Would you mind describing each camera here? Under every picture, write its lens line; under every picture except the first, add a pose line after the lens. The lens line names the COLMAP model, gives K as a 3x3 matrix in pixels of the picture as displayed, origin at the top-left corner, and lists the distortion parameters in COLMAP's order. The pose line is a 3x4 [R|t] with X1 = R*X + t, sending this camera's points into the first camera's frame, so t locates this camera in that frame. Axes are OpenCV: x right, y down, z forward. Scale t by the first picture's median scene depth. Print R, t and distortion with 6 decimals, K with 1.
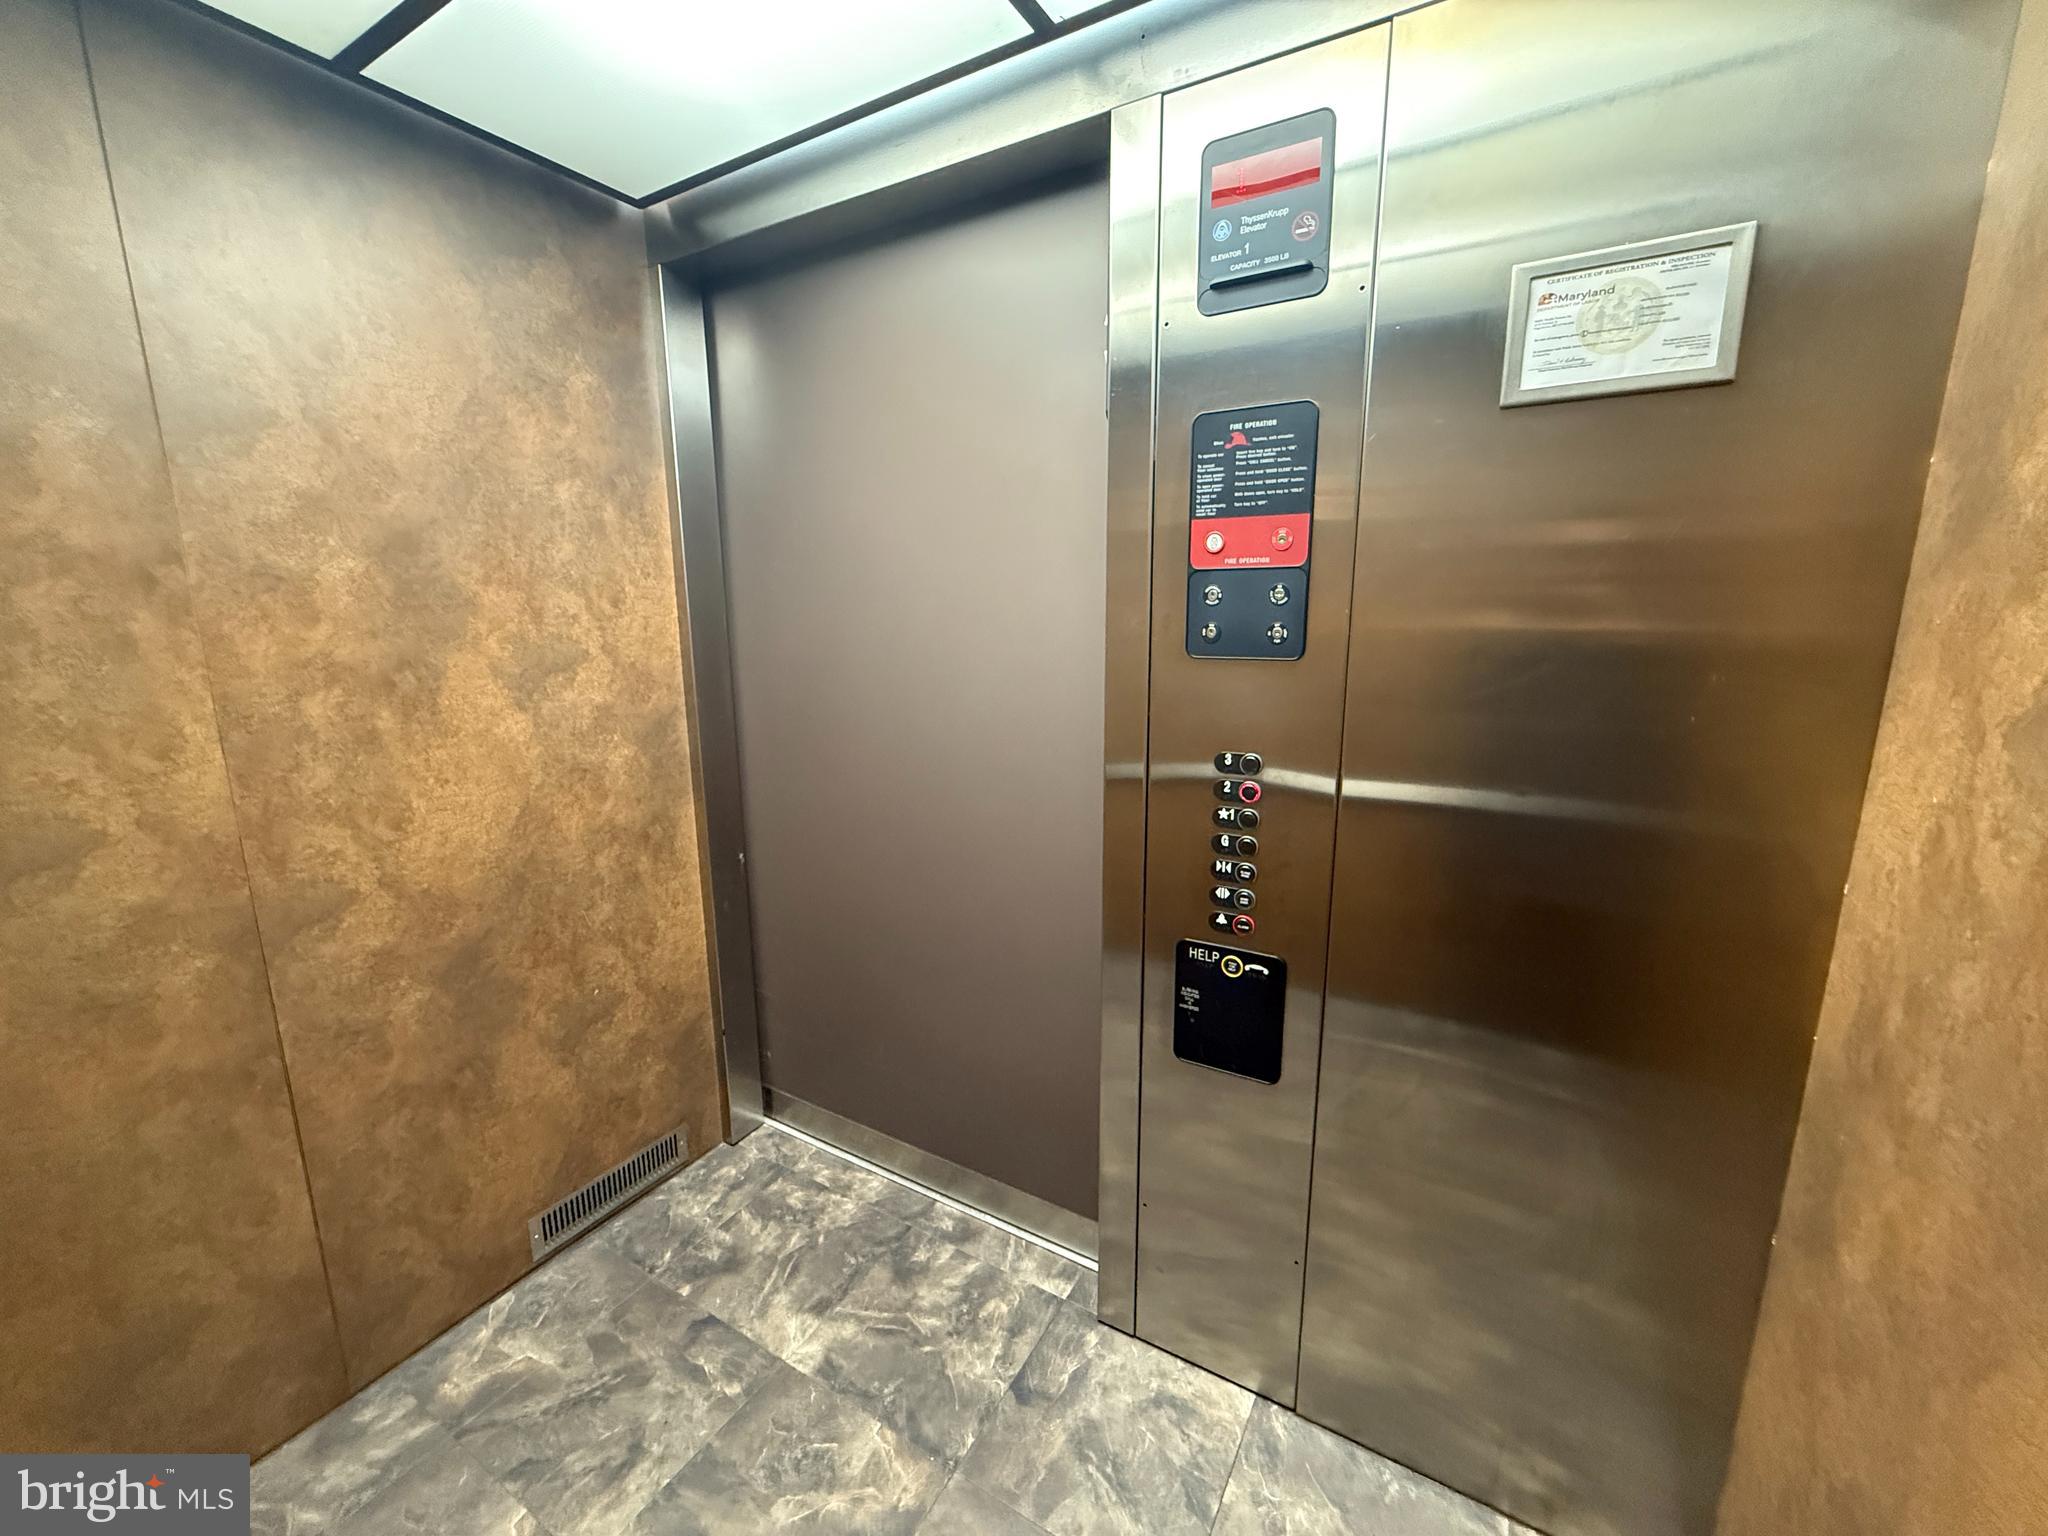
lens RADIAL K [[821.5, 0, 1012.1], [0, 821.5, 767.5], [0, 0, 1]] dist [-0.008197, 0.002068]
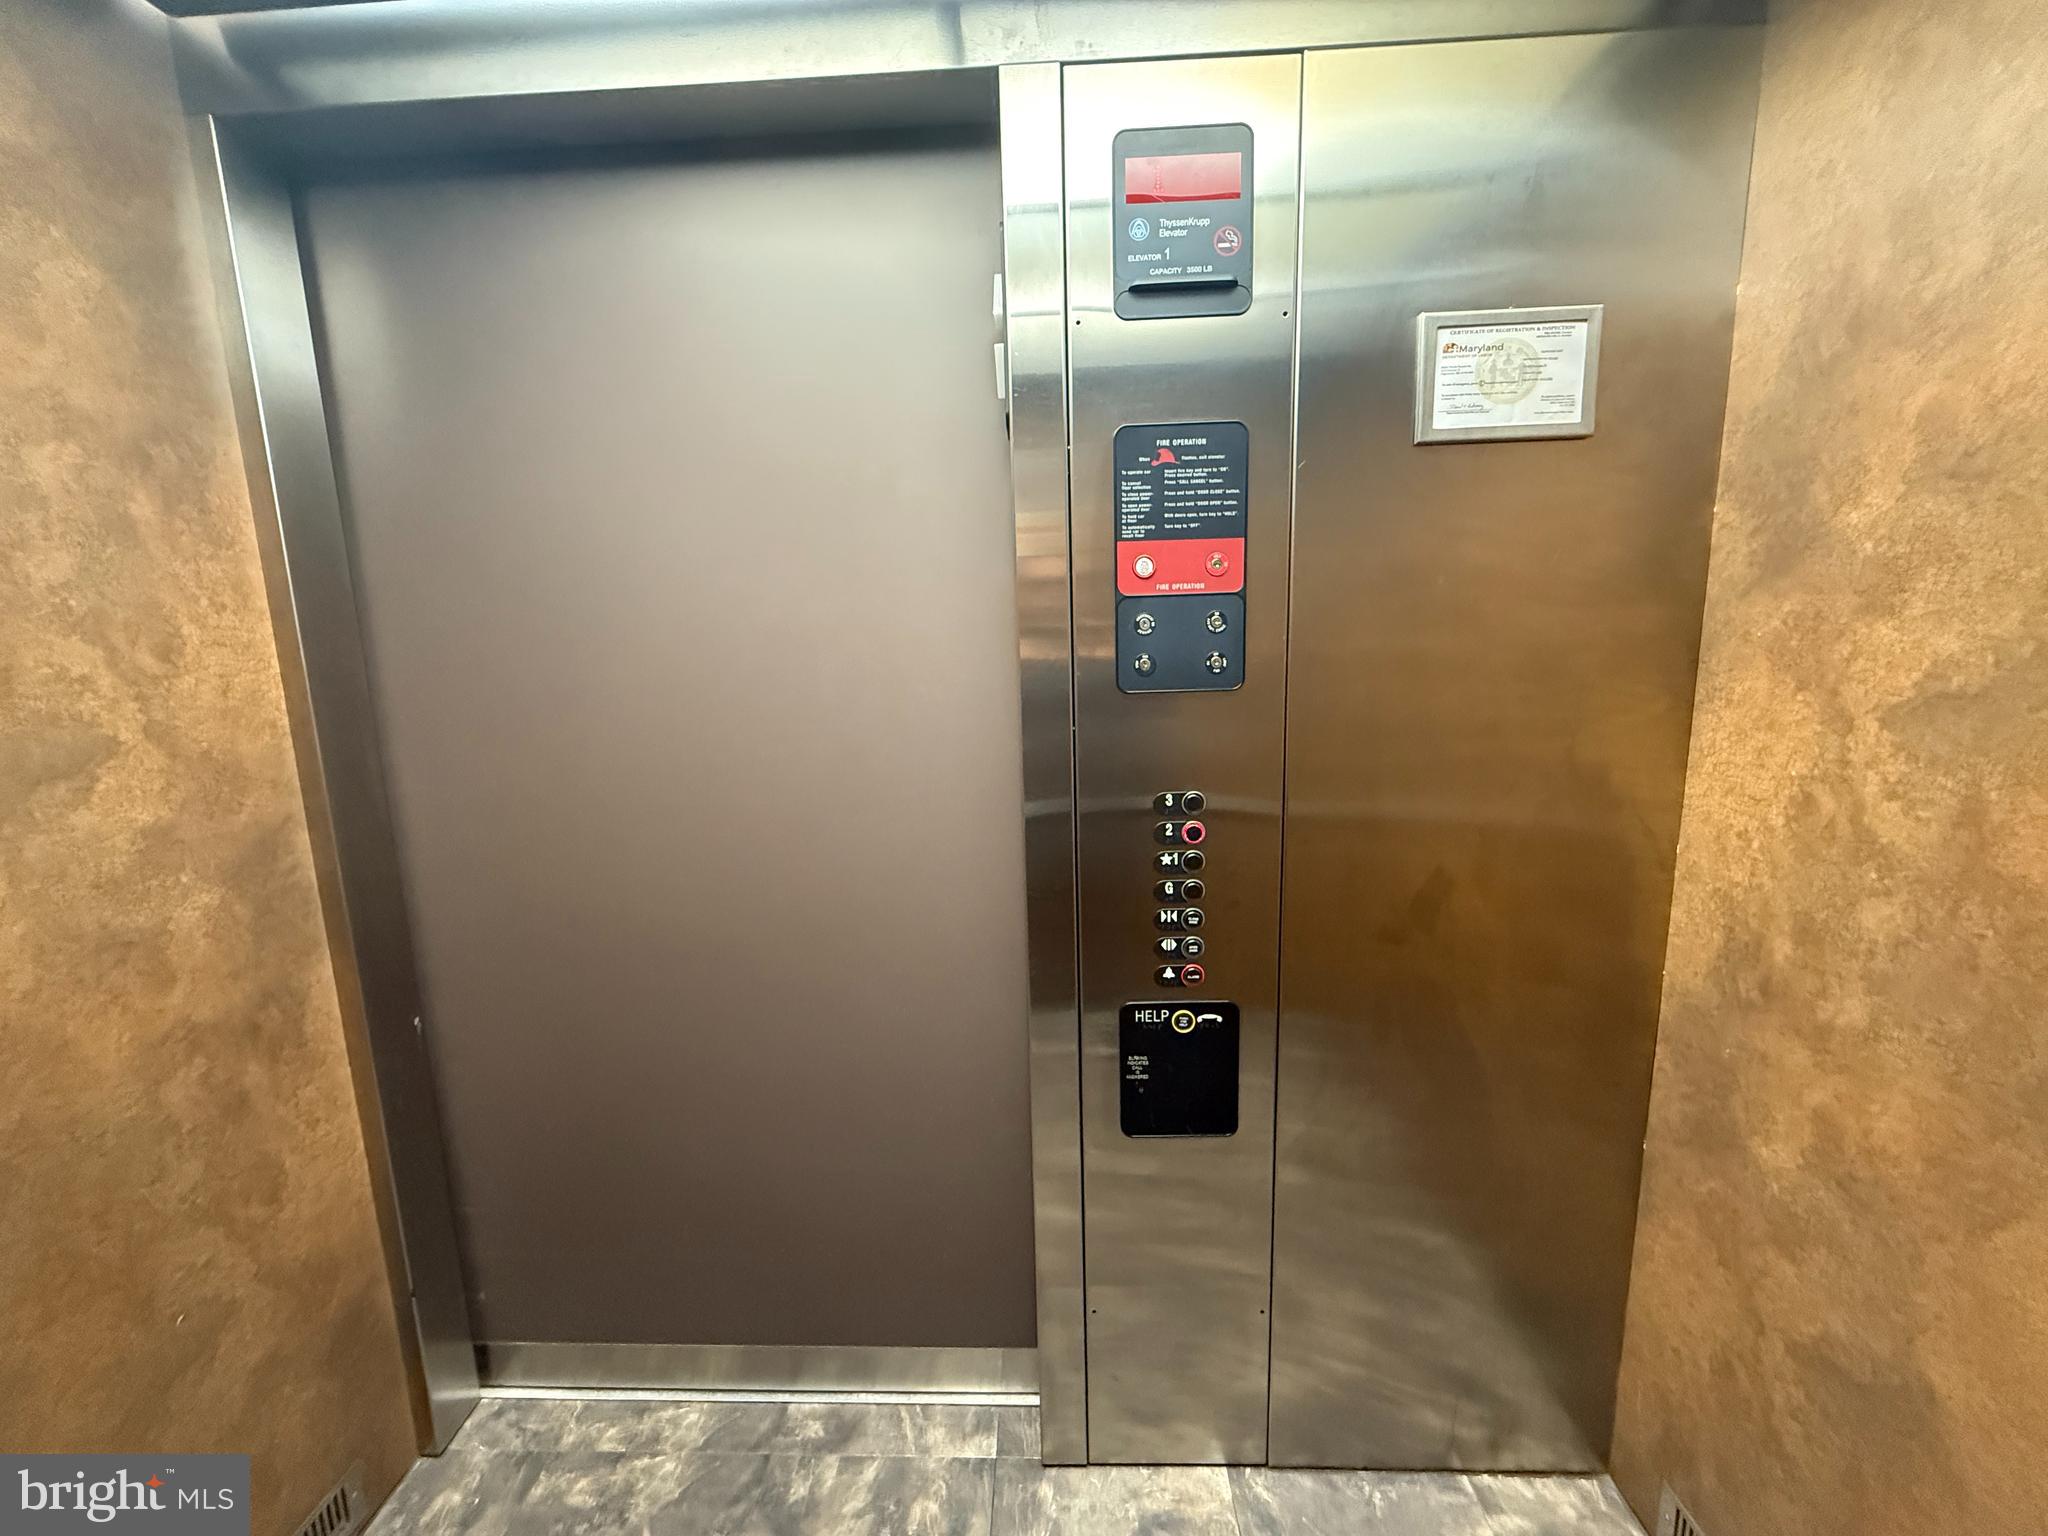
lens RADIAL K [[821.5, 0, 1023.2], [0, 821.5, 762.8], [0, 0, 1]] dist [-0.008197, 0.002068]
pose [[0.875451, -0.096068, 0.473664, -0.296157], [0.116059, 0.993156, -0.013075, -0.055450], [-0.469166, 0.066420, 0.880609, 0.248353]]
